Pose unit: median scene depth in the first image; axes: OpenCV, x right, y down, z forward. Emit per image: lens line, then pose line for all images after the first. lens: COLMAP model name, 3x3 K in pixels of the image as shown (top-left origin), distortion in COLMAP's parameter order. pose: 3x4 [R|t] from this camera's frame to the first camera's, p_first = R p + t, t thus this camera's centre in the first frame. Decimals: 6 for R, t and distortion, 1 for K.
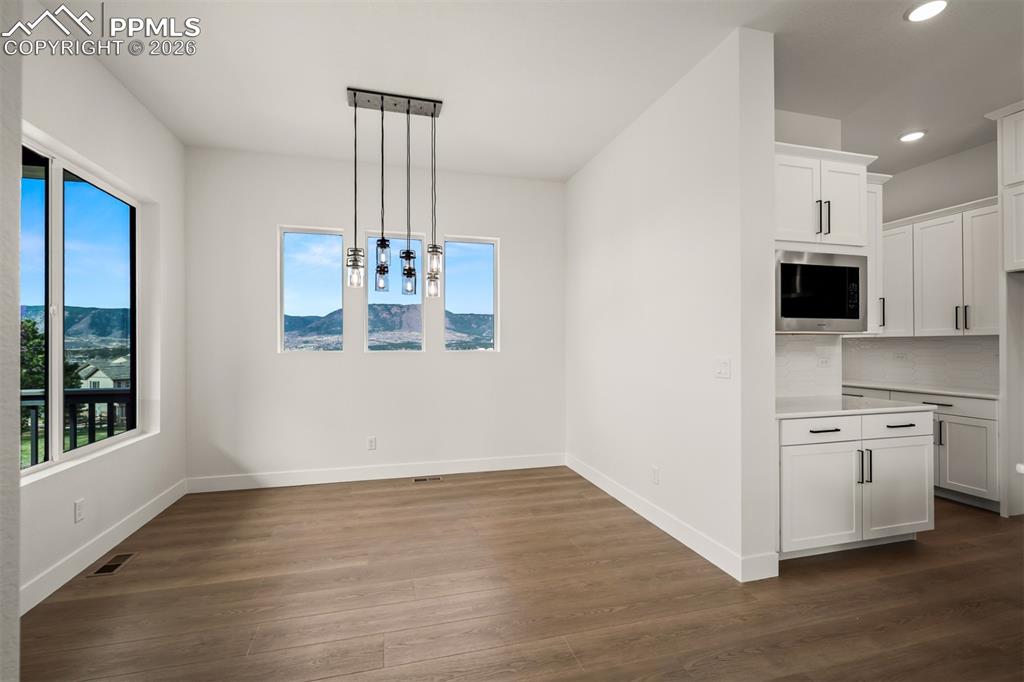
lens RADIAL K [[458.5, 0, 512.0], [0, 458.5, 341.0], [0, 0, 1]] dist [0.000662, 0.000069]
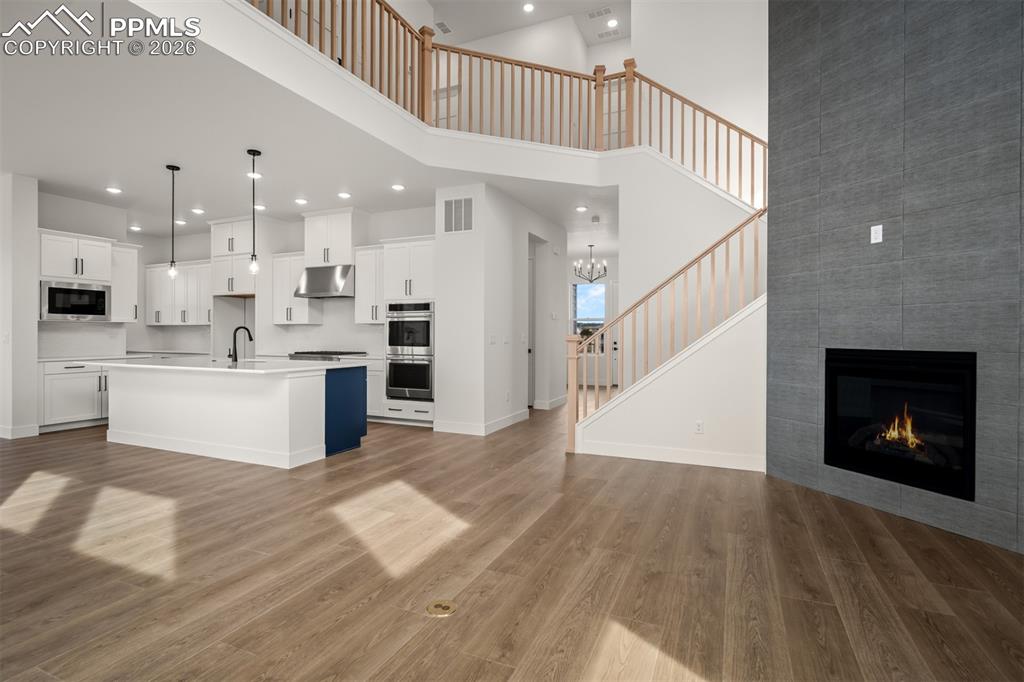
lens RADIAL K [[505.0, 0, 509.4], [0, 505.0, 334.7], [0, 0, 1]] dist [0.000895, 0.000161]
pose [[0.639317, 0.001841, 0.768941, 0.147275], [-0.012454, 0.999891, 0.007960, 0.000373], [-0.768842, -0.014666, 0.639270, -1.854004]]
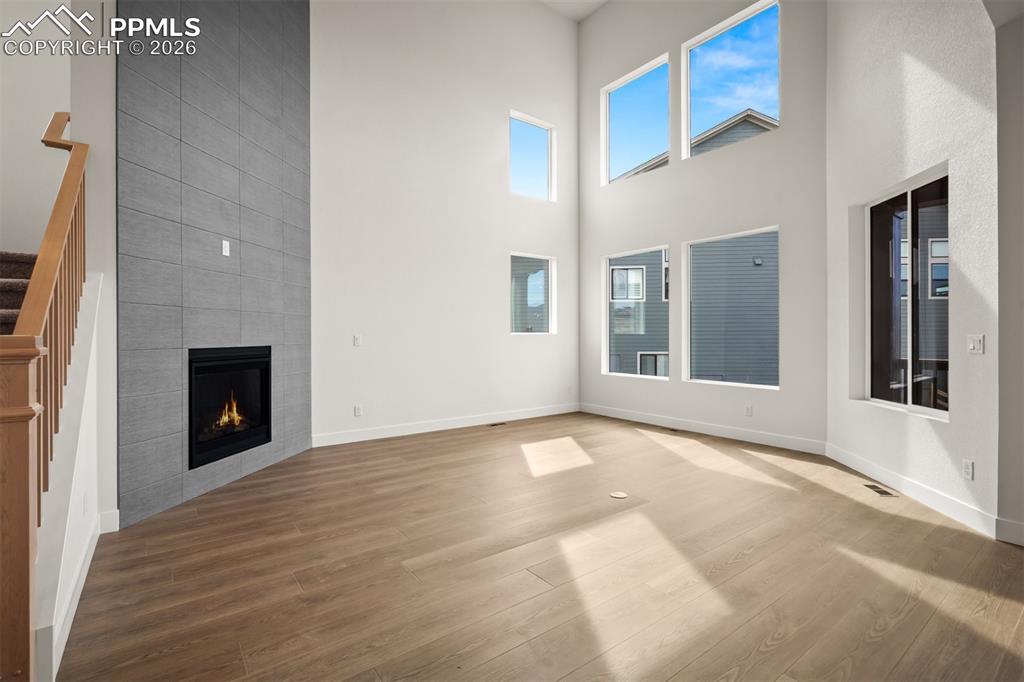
lens RADIAL K [[474.4, 0, 513.1], [0, 474.4, 334.9], [0, 0, 1]] dist [0.000220, 0.000129]
pose [[-0.931797, 0.003792, -0.362961, 1.346185], [0.008022, 0.999916, -0.010146, 0.018743], [0.362892, -0.012366, -0.931749, -0.271299]]
